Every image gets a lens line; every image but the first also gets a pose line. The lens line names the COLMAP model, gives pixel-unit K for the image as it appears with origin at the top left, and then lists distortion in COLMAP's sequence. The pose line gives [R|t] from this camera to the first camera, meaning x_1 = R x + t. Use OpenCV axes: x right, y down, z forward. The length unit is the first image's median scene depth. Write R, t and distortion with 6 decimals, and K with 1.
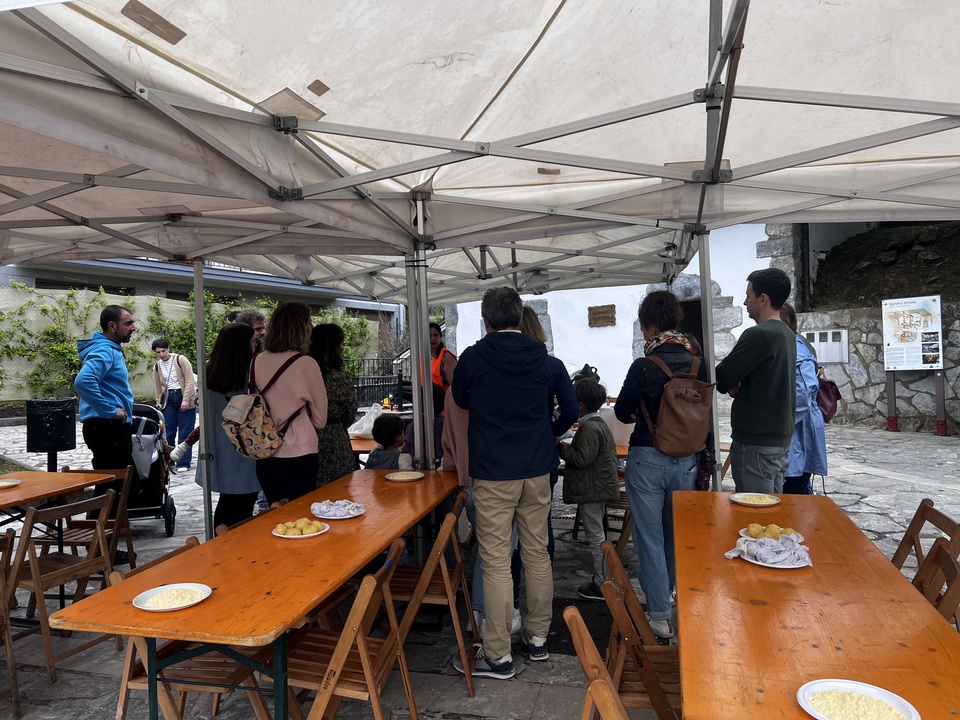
lens RADIAL K [[745.5, 0, 480.2], [0, 745.5, 363.1], [0, 0, 1]] dist [0.059043, -0.000128]
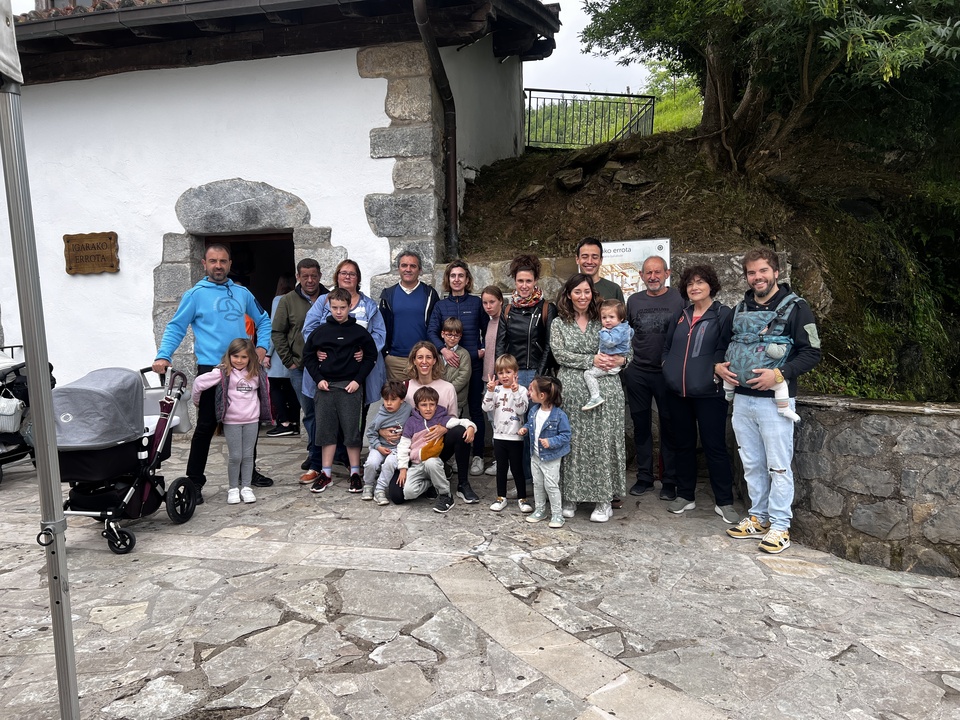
lens RADIAL K [[745.5, 0, 481.5], [0, 745.5, 362.7], [0, 0, 1]] dist [0.059043, -0.000128]
pose [[0.886284, -0.017484, 0.462813, 0.183935], [-0.009028, 0.998445, 0.055007, -0.022356], [-0.463055, -0.052930, 0.884748, 0.473260]]
